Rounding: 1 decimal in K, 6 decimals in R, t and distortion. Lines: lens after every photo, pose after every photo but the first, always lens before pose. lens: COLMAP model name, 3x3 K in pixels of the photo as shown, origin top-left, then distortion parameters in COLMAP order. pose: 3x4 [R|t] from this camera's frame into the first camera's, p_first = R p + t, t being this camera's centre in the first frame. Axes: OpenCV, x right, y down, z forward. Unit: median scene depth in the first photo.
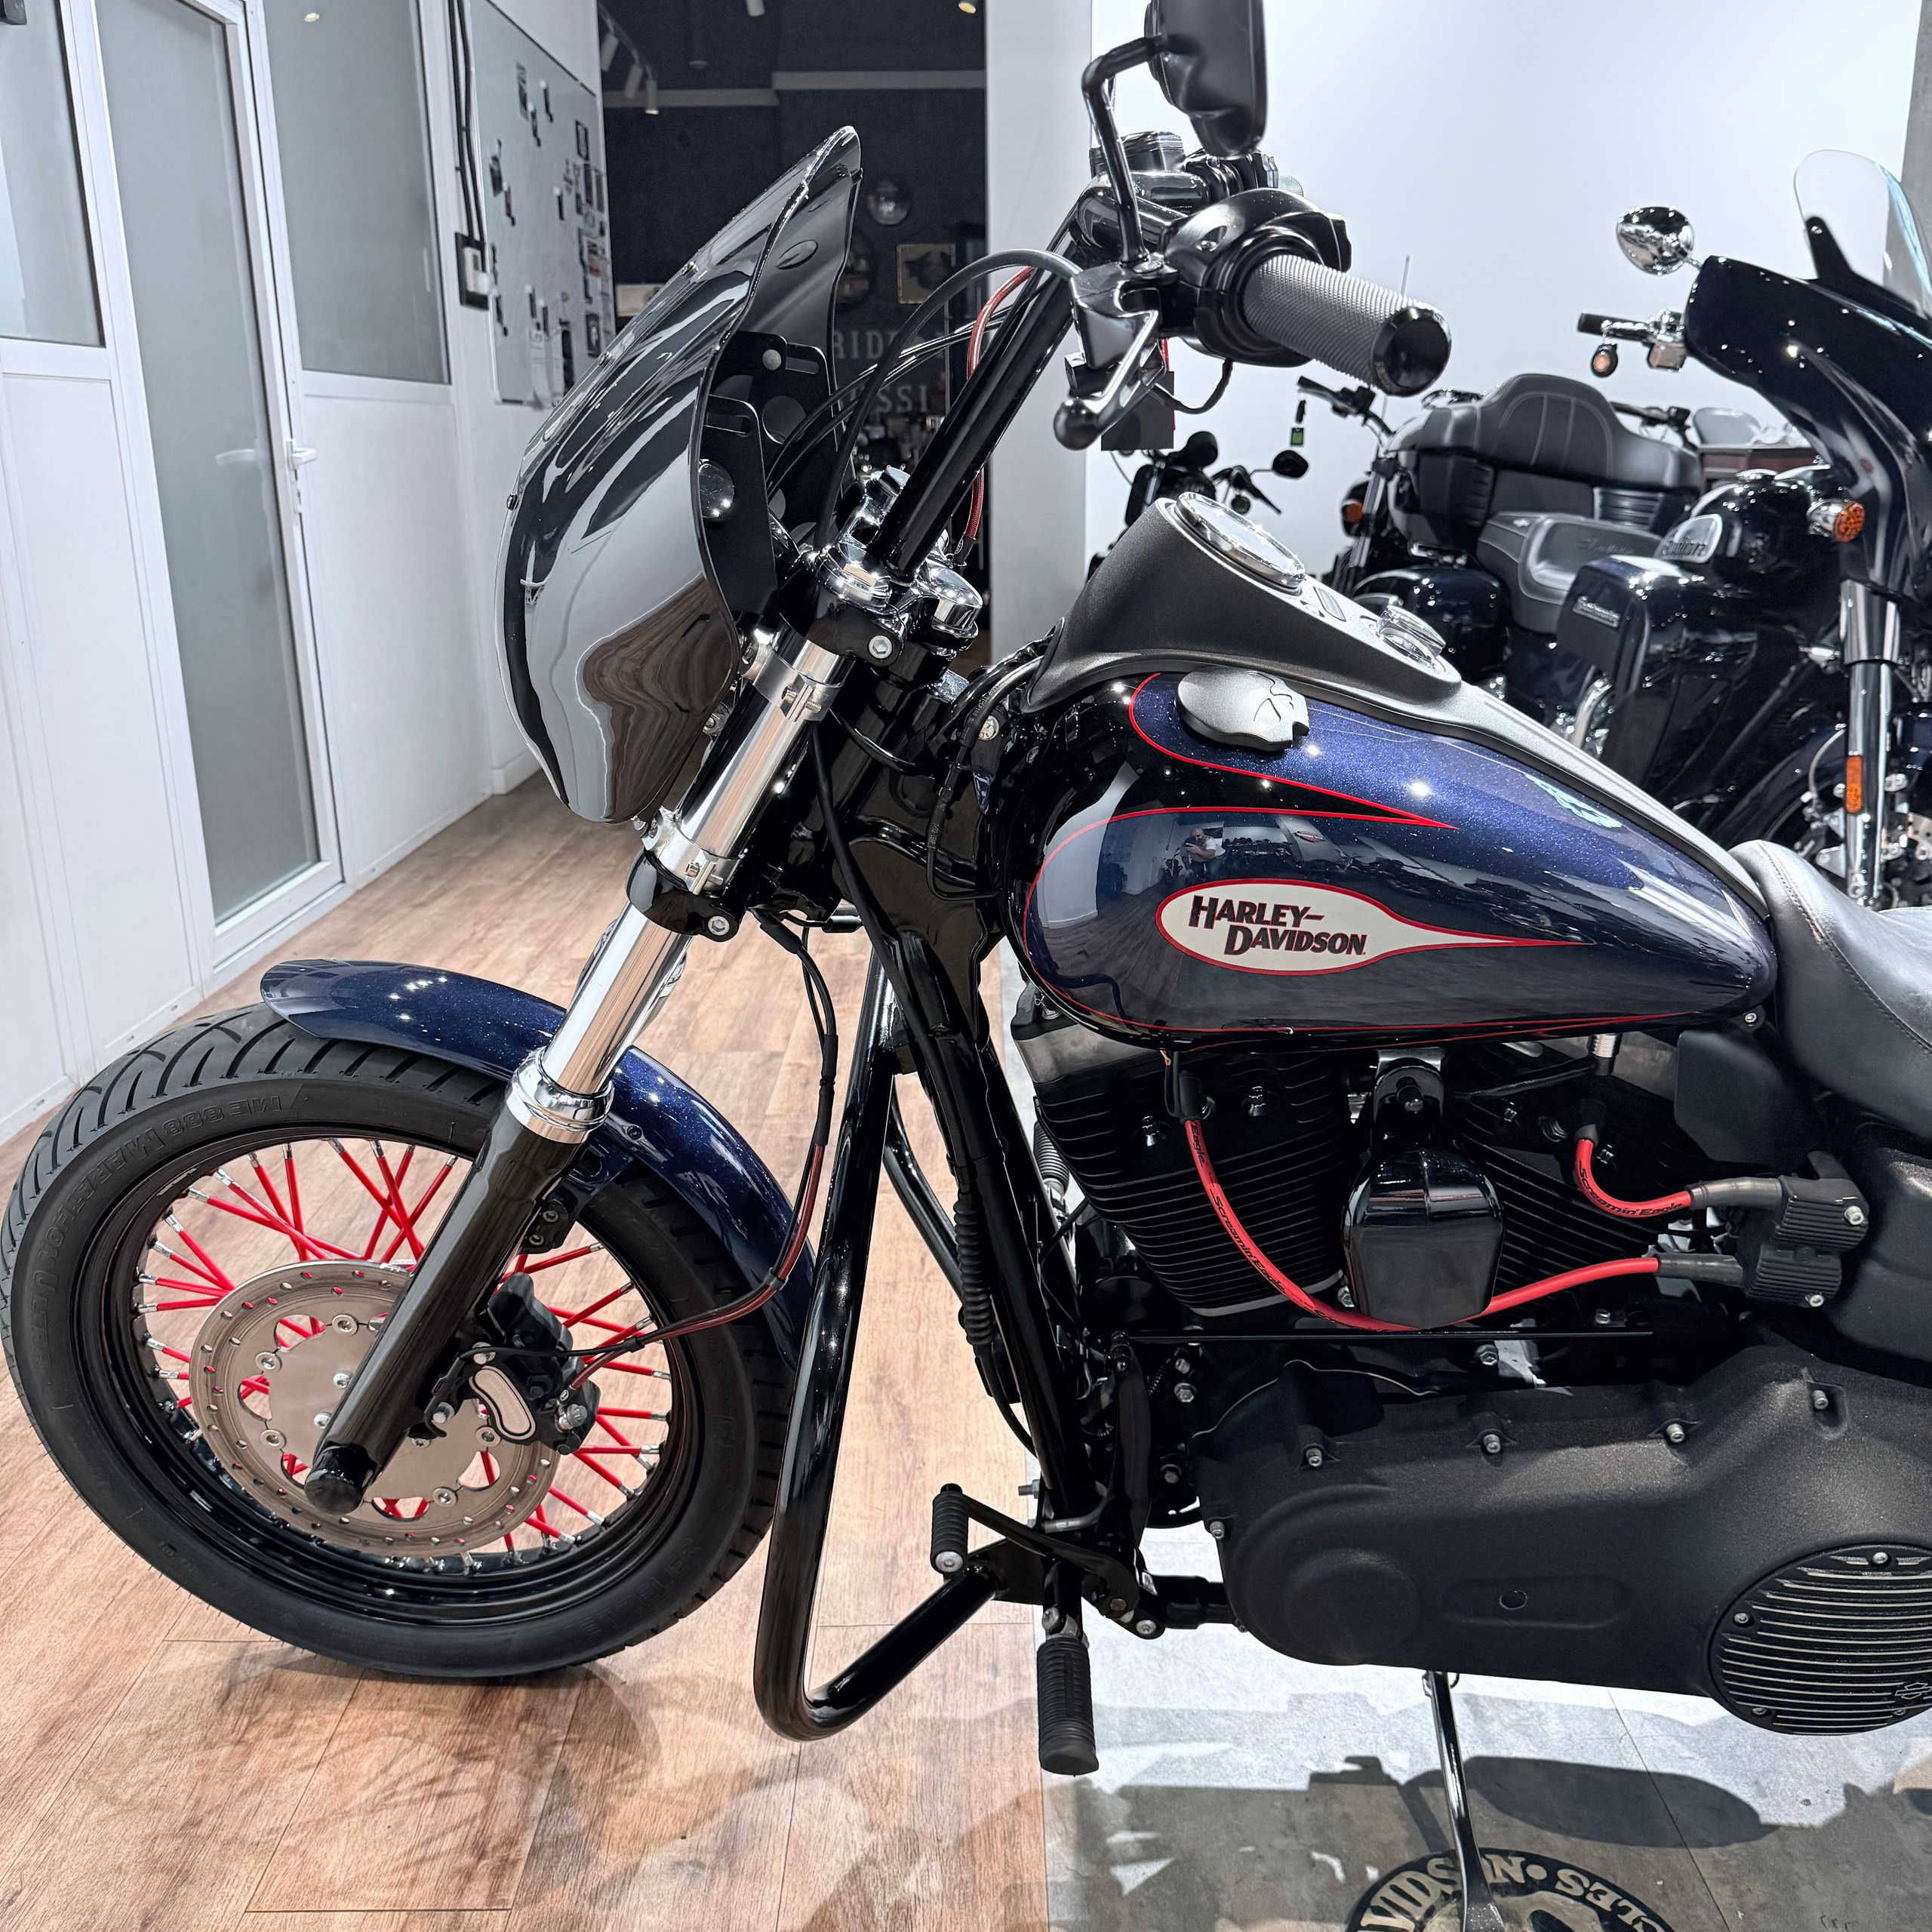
lens RADIAL K [[1798.0, 0, 970.1], [0, 1798.0, 977.5], [0, 0, 1]] dist [0.112886, -0.228389]
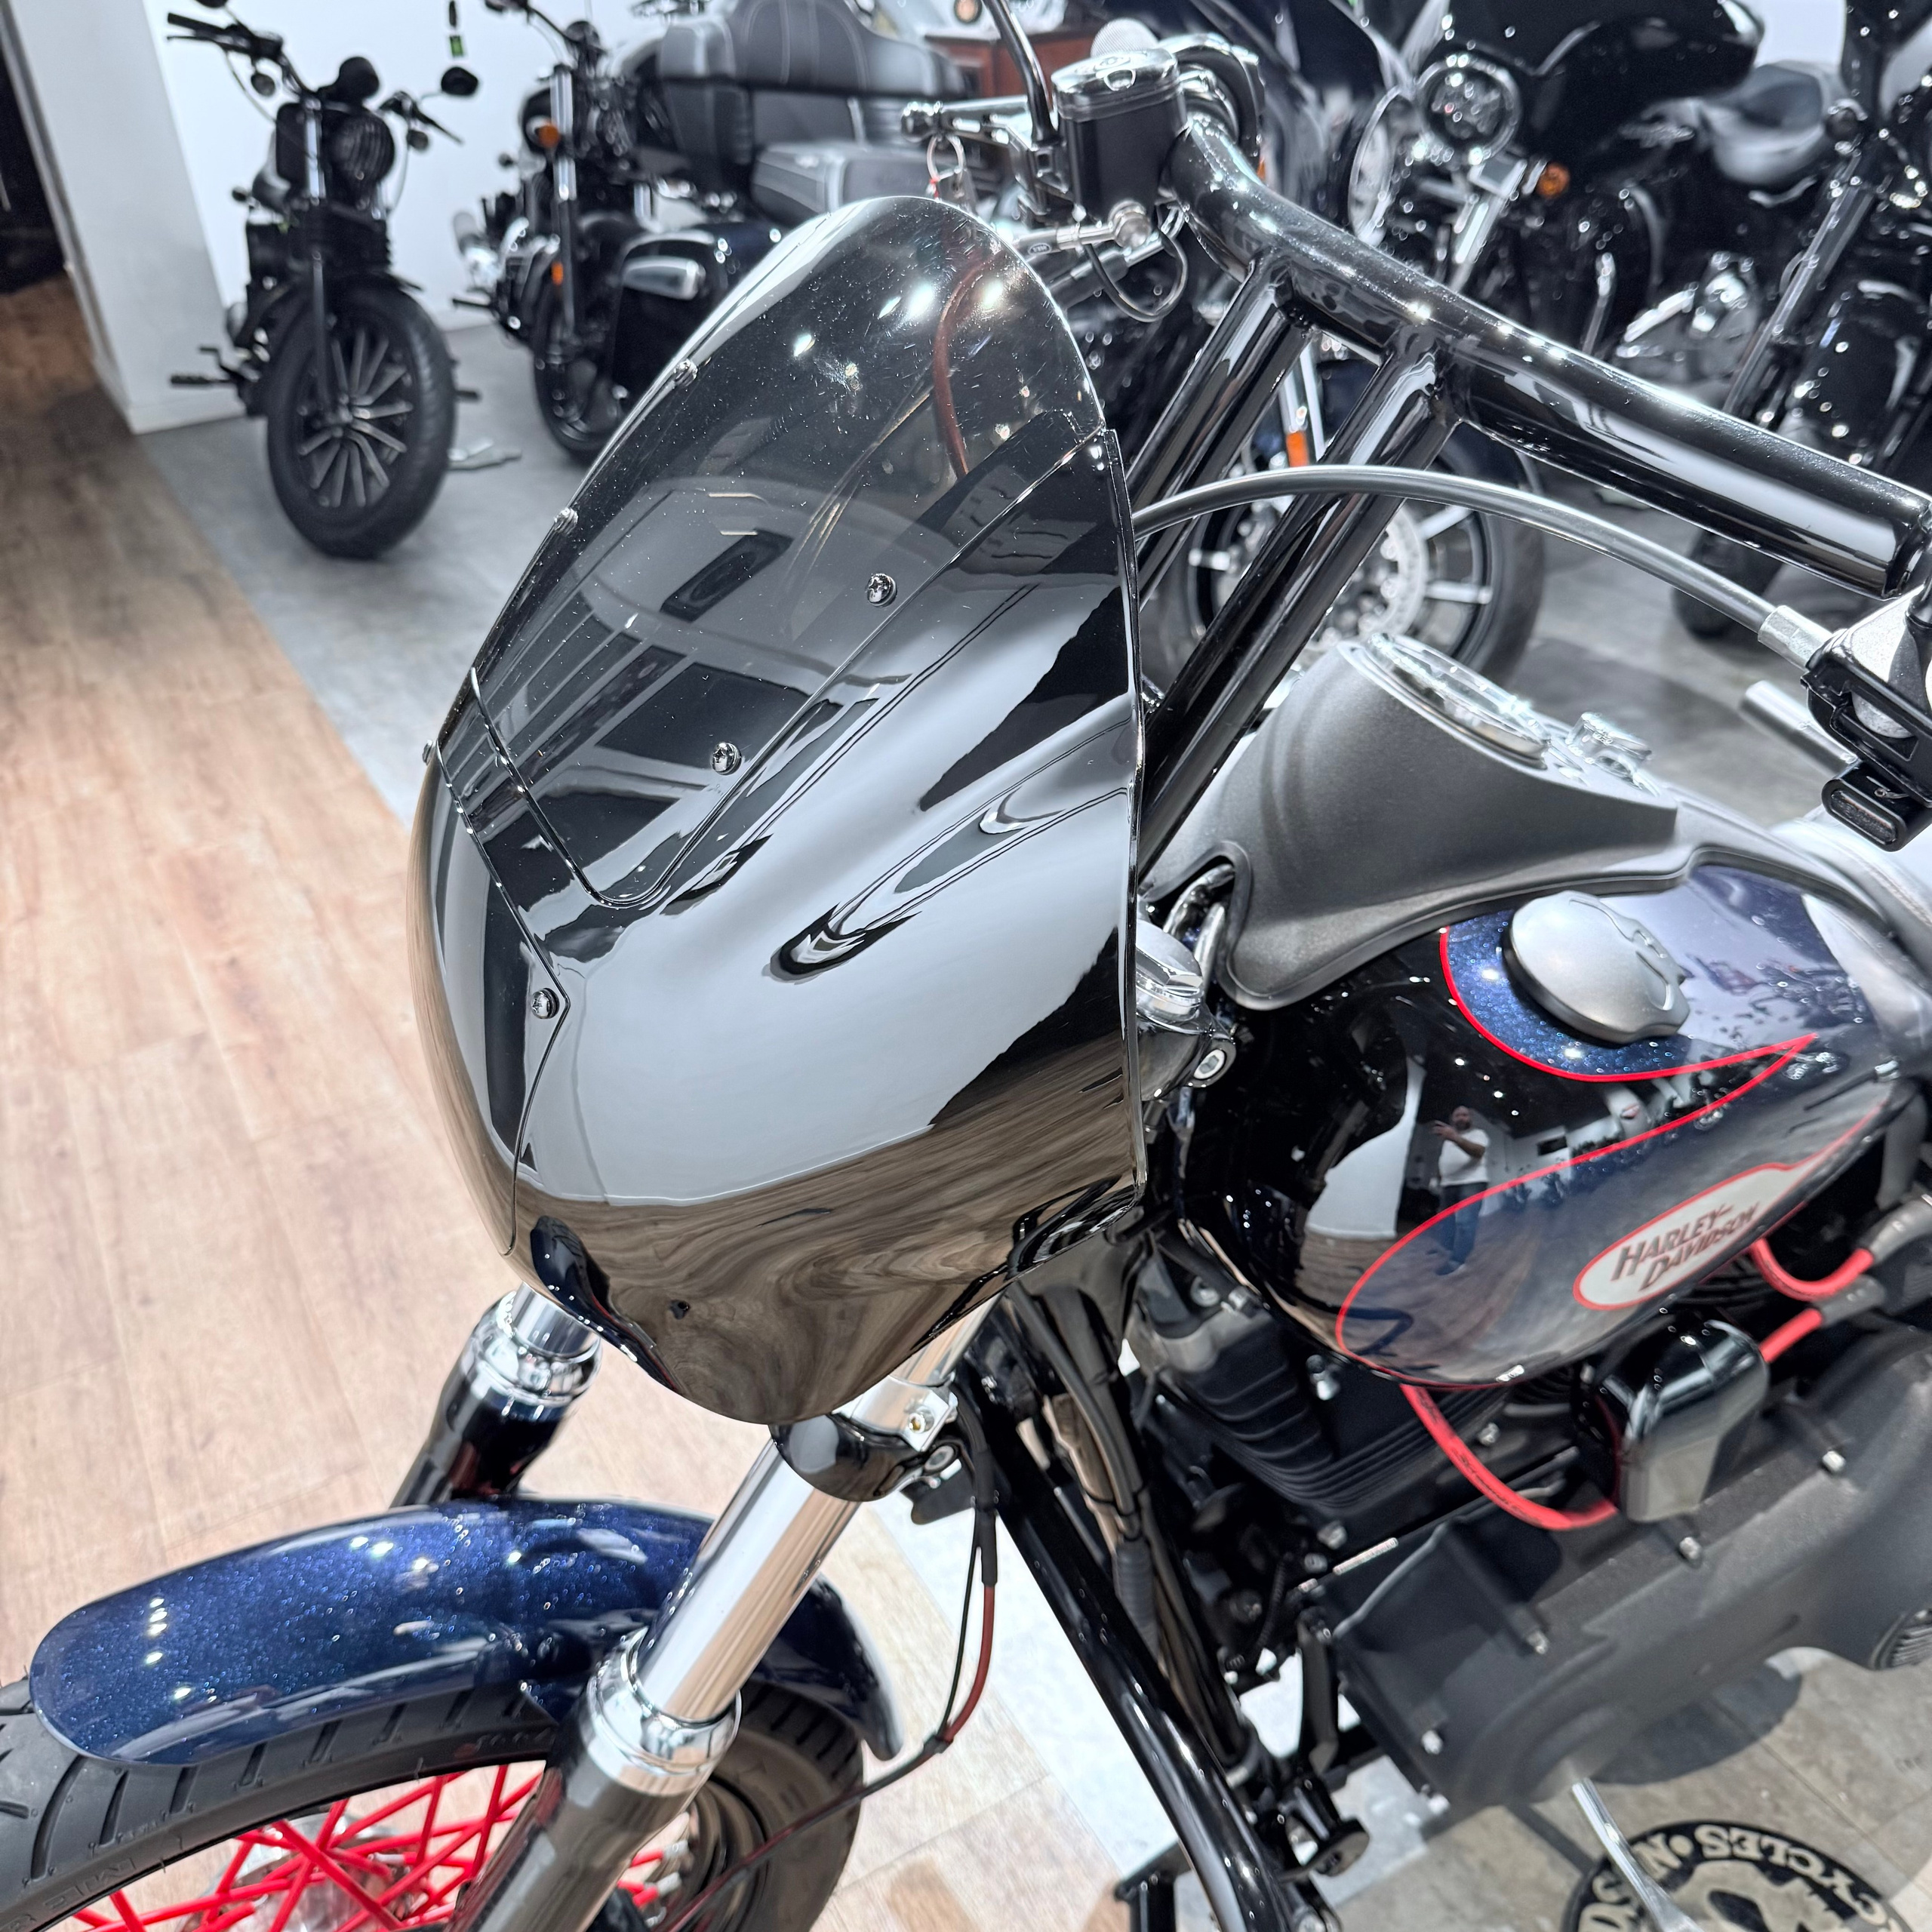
lens RADIAL K [[1819.7, 0, 992.9], [0, 1819.7, 962.6], [0, 0, 1]] dist [0.012863, -0.027165]
pose [[0.865889, -0.296020, 0.403247, -0.283328], [0.197475, 0.942920, 0.268153, -0.316947], [-0.459608, -0.152560, 0.874920, 0.382714]]
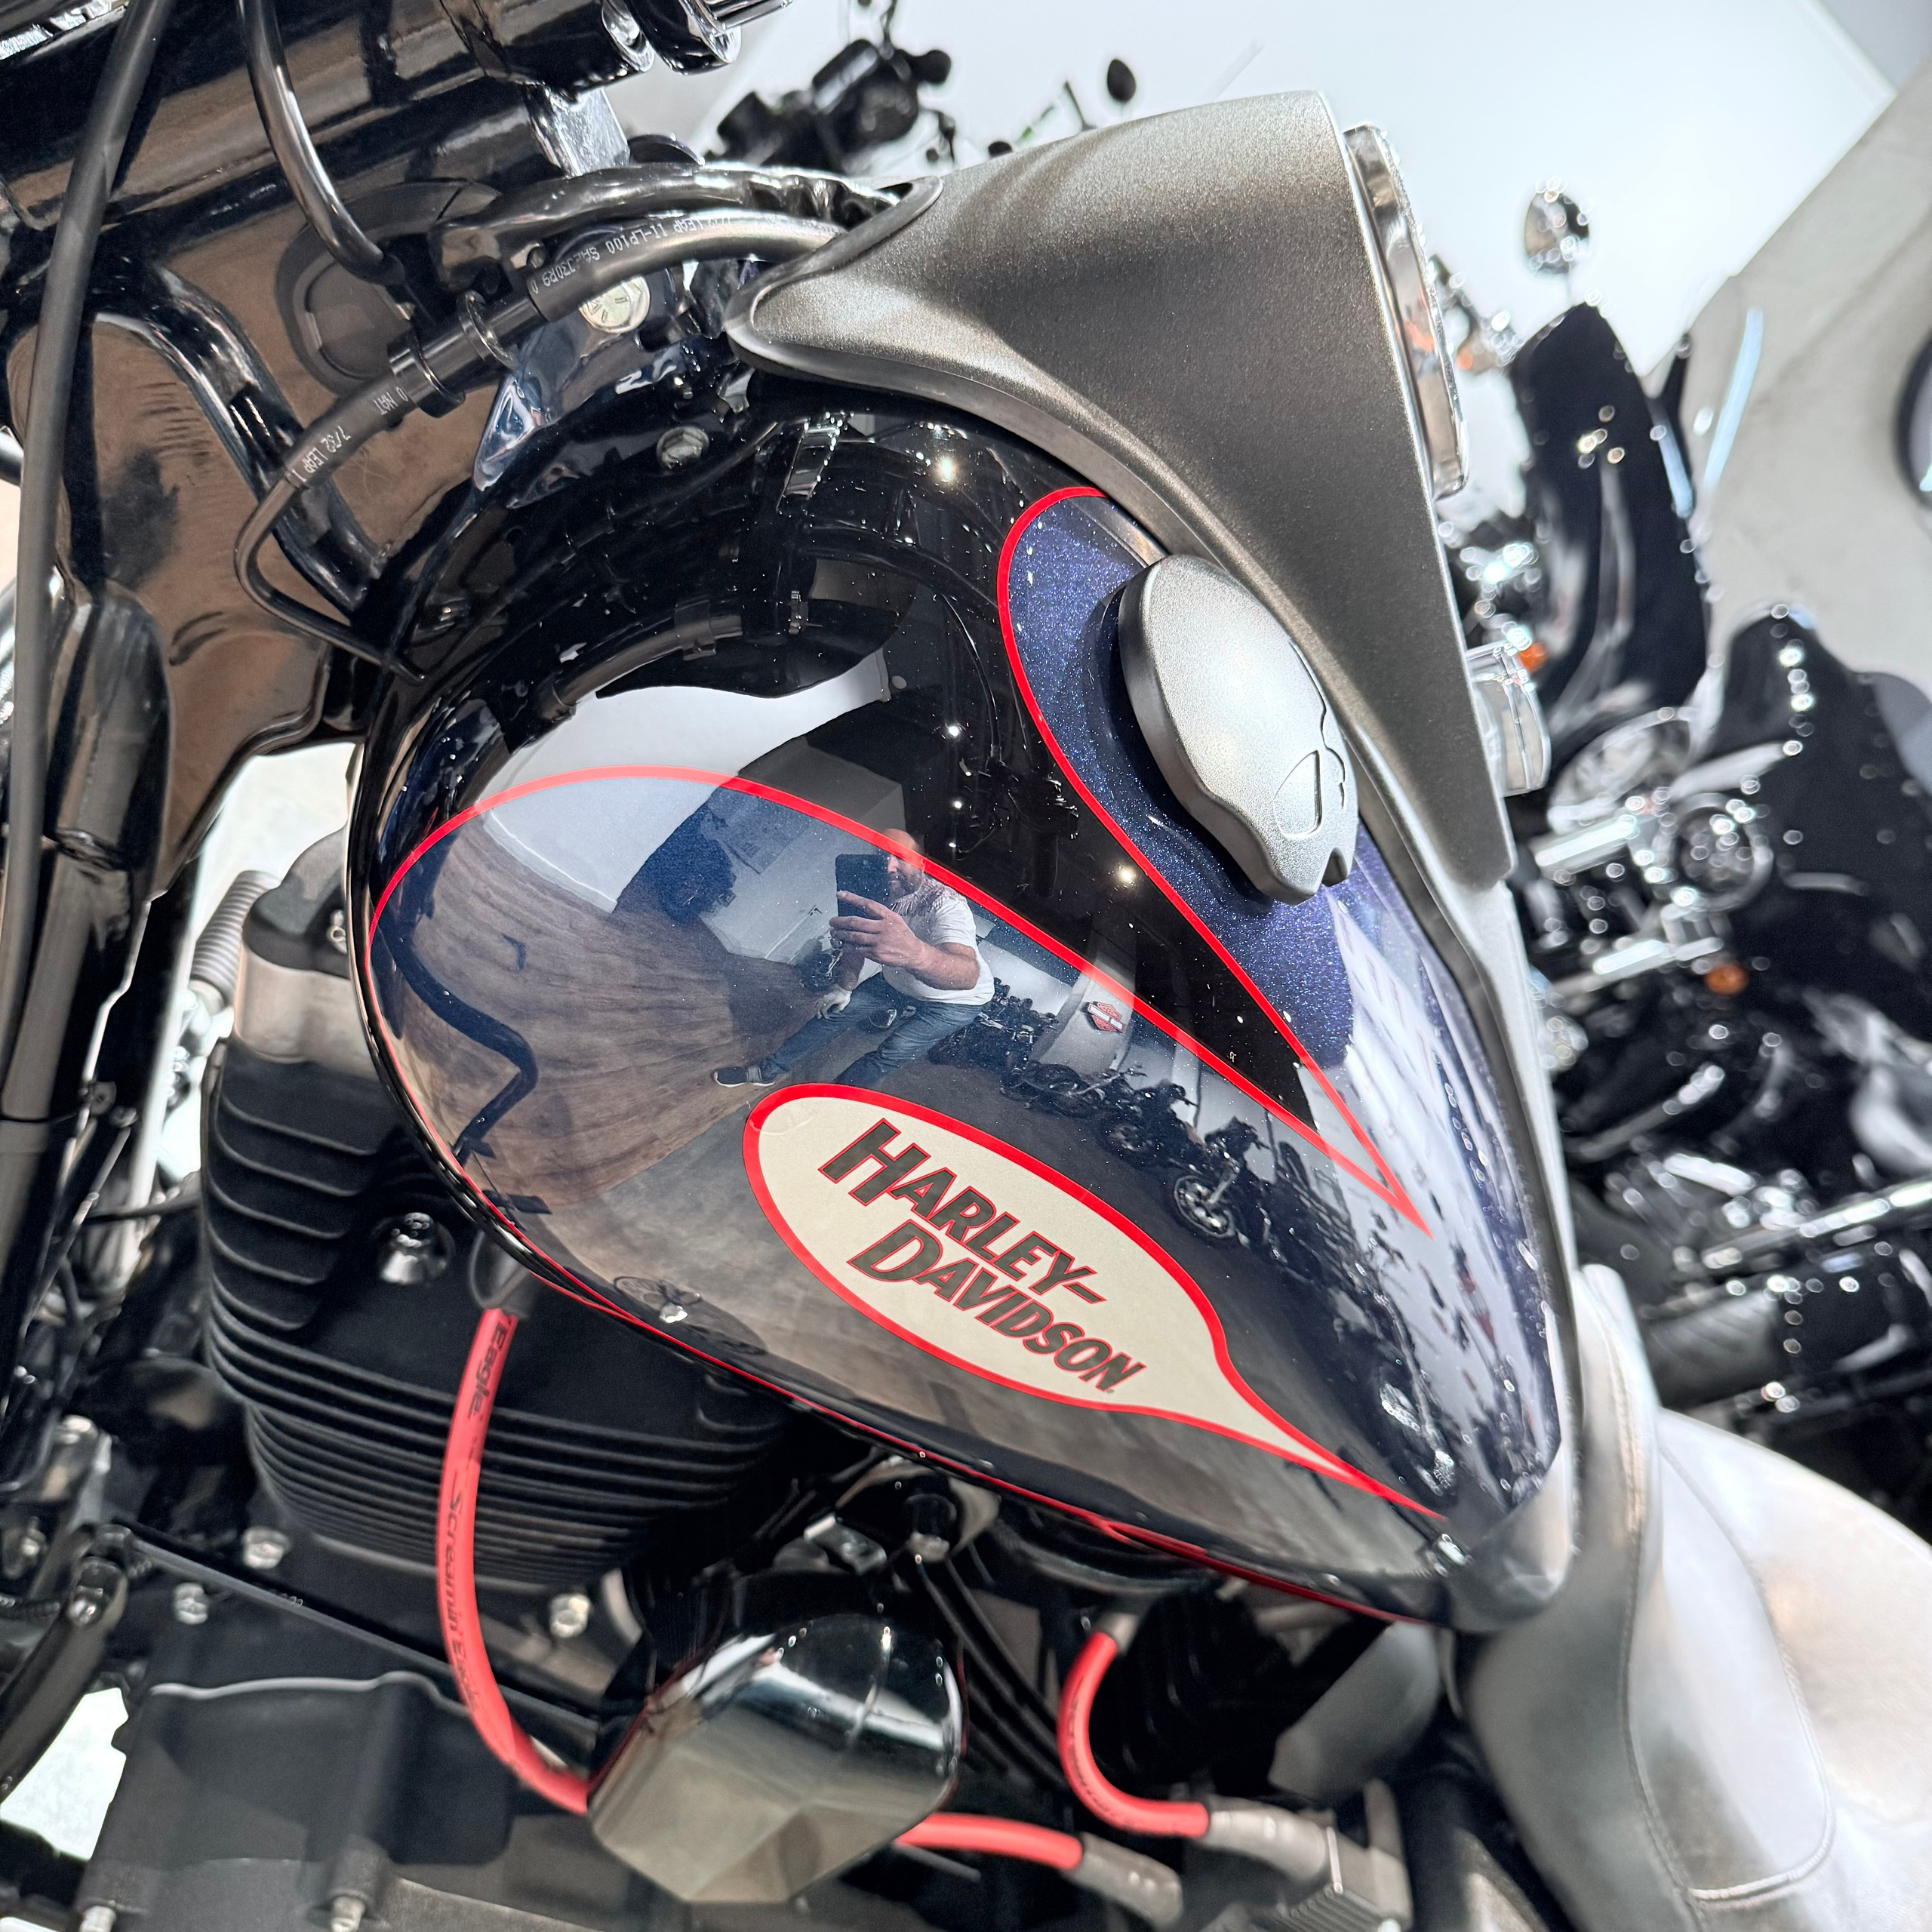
lens RADIAL K [[1856.3, 0, 966.0], [0, 1856.3, 966.0], [0, 0, 1]] dist [-0.006613, -0.008954]
pose [[0.761660, 0.495744, 0.417268, -0.023816], [-0.568075, 0.820642, 0.061955, -0.080069], [-0.311714, -0.284227, 0.906669, 0.527429]]
